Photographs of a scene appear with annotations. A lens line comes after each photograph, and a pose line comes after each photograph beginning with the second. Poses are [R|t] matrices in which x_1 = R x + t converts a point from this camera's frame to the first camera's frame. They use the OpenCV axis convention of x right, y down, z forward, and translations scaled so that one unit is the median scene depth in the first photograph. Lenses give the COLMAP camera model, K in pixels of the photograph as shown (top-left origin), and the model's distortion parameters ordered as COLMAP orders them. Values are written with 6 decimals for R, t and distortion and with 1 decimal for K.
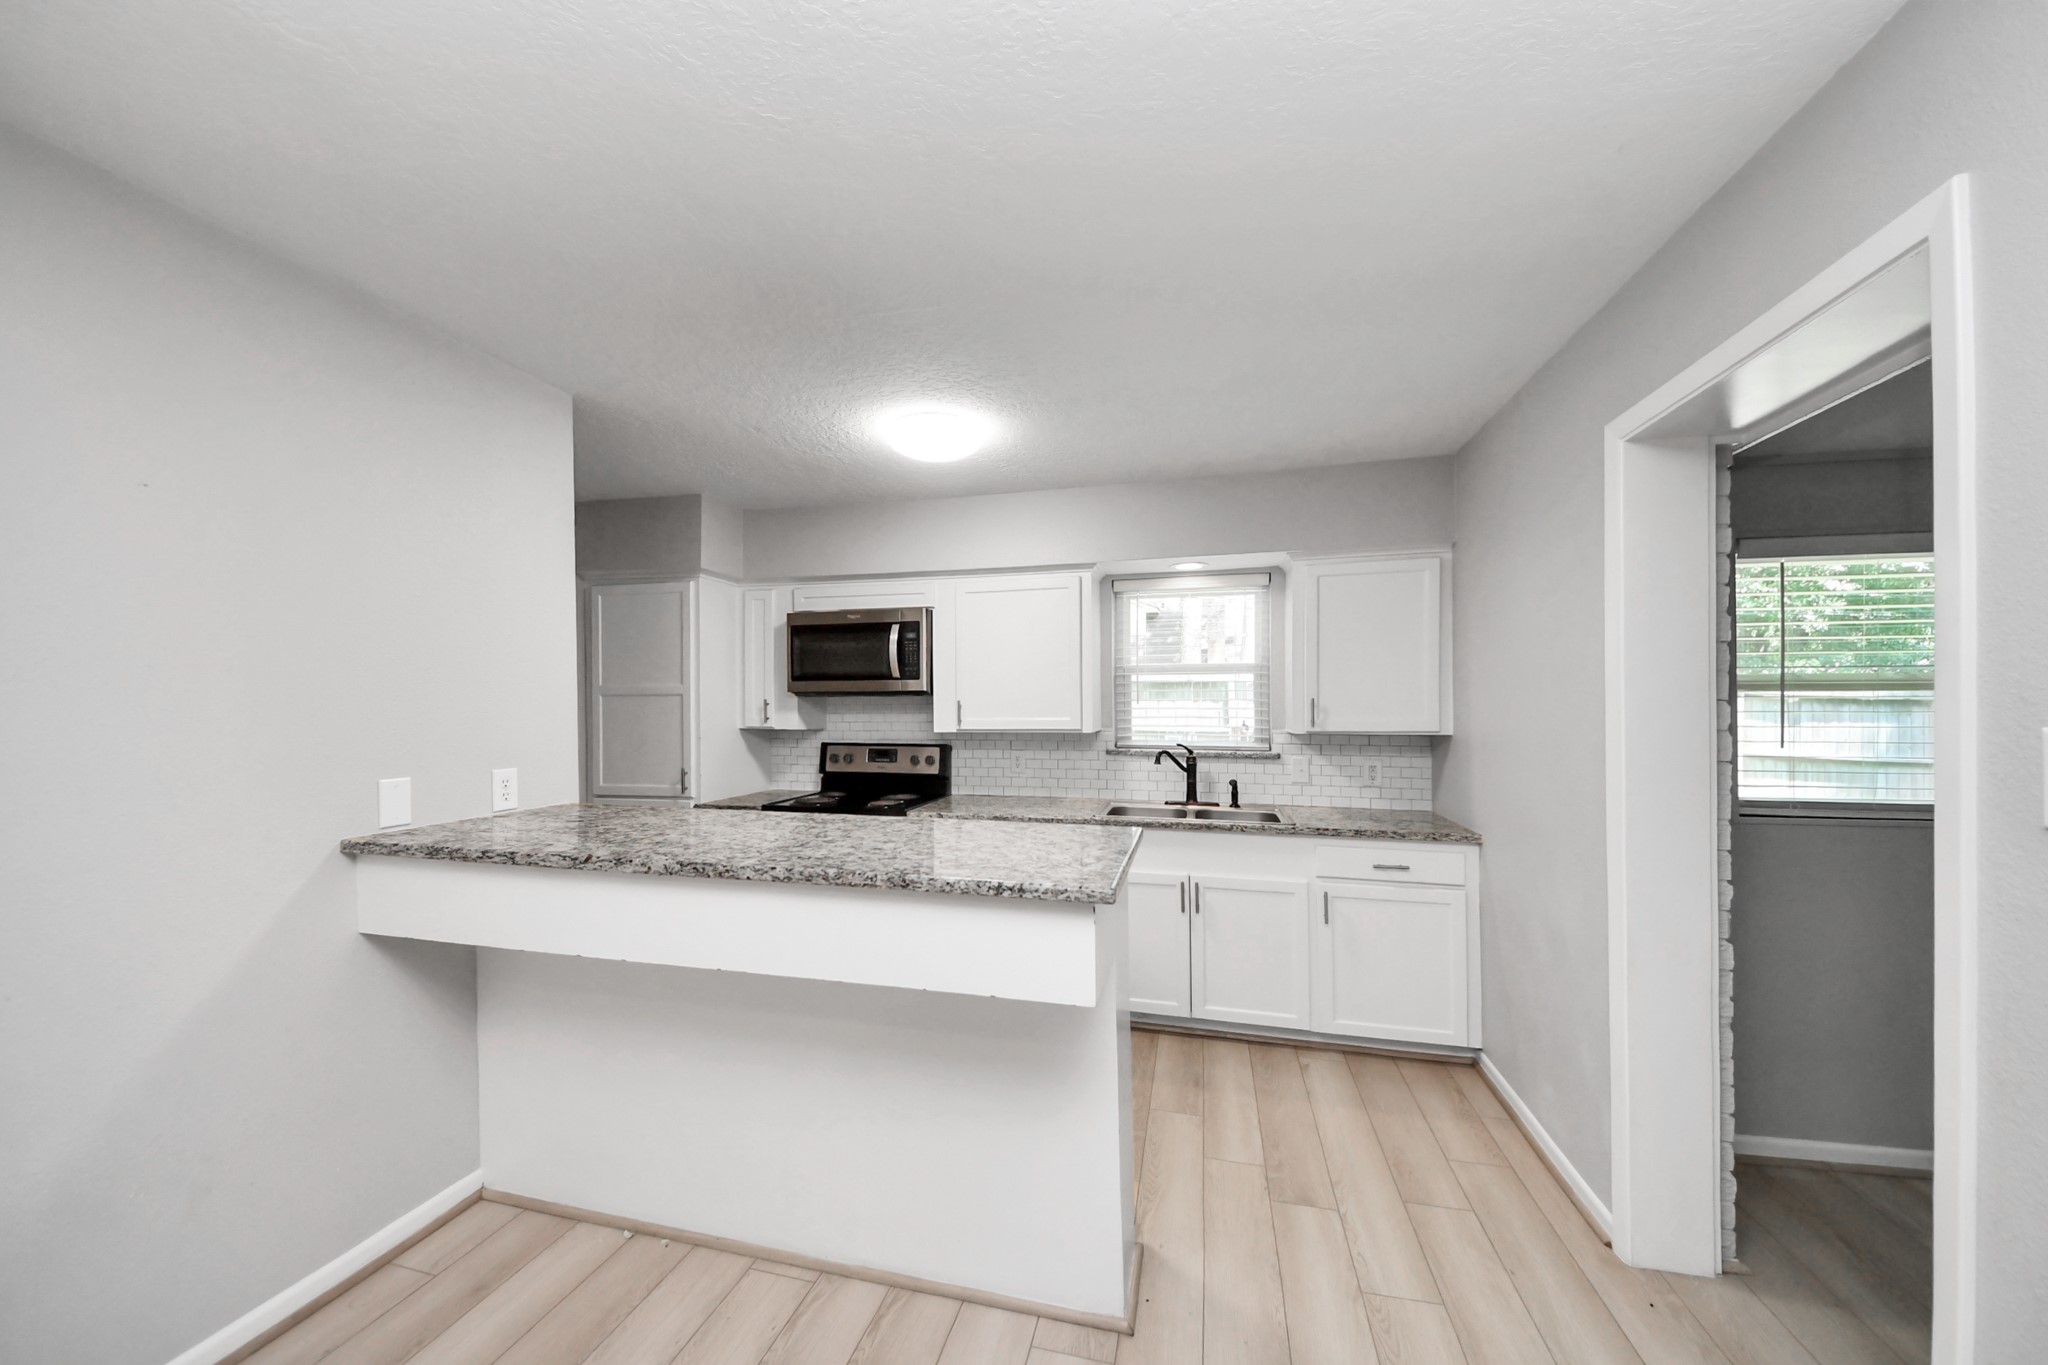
lens RADIAL K [[733.3, 0, 1020.7], [0, 733.3, 705.5], [0, 0, 1]] dist [0.055097, -0.032673]
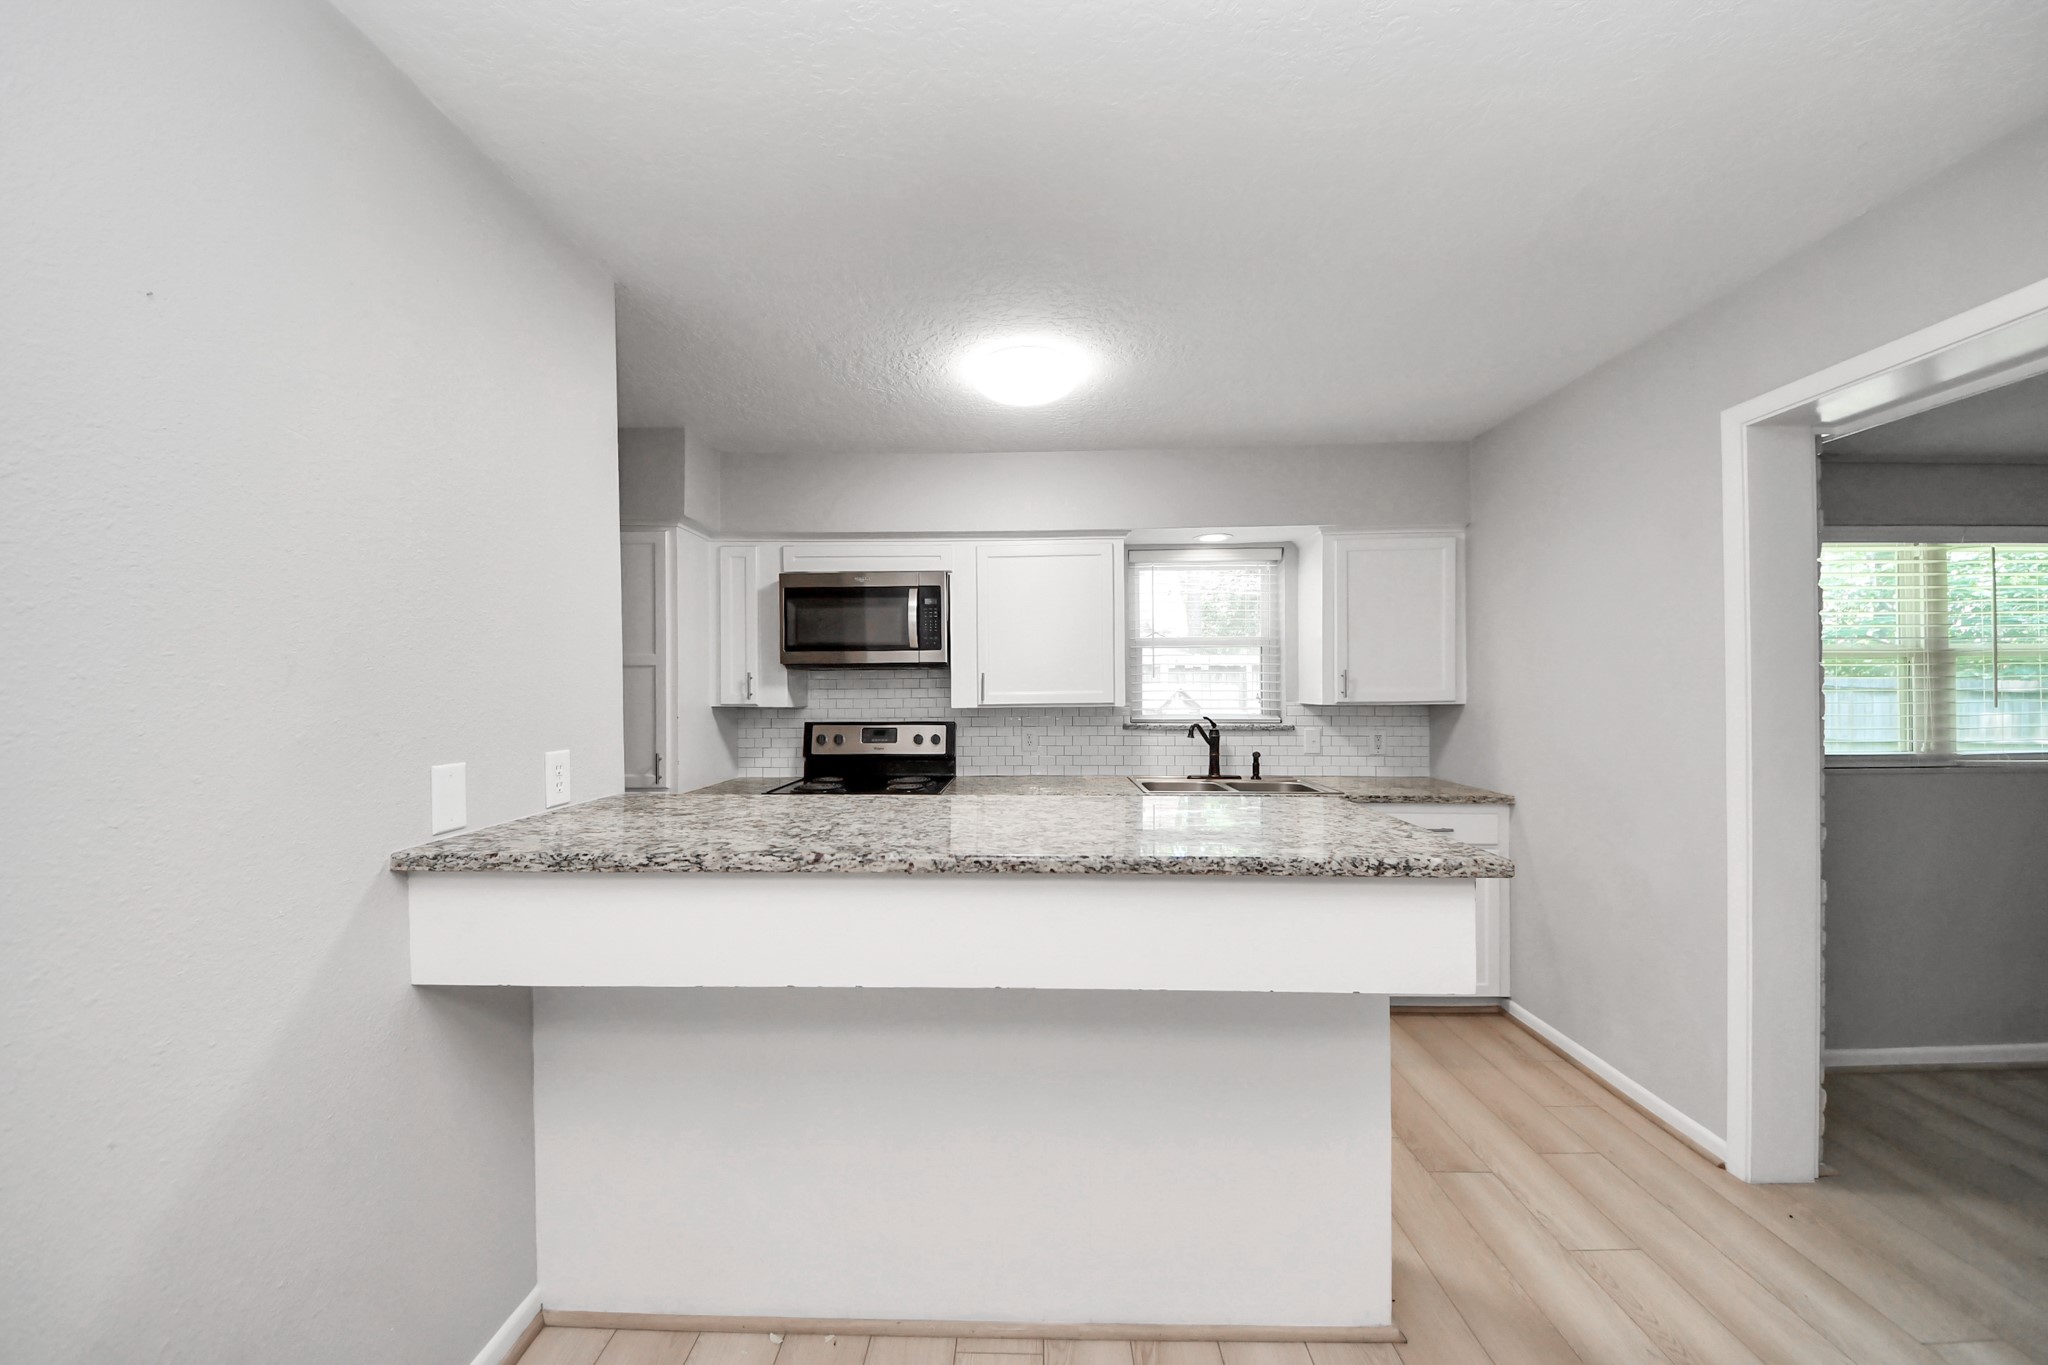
lens RADIAL K [[726.4, 0, 1018.3], [0, 726.4, 686.5], [0, 0, 1]] dist [0.053609, -0.028975]
pose [[0.974648, -0.002820, 0.223724, -0.243481], [0.004234, 0.999974, -0.005840, 0.015483], [-0.223702, 0.006639, 0.974635, 0.097154]]
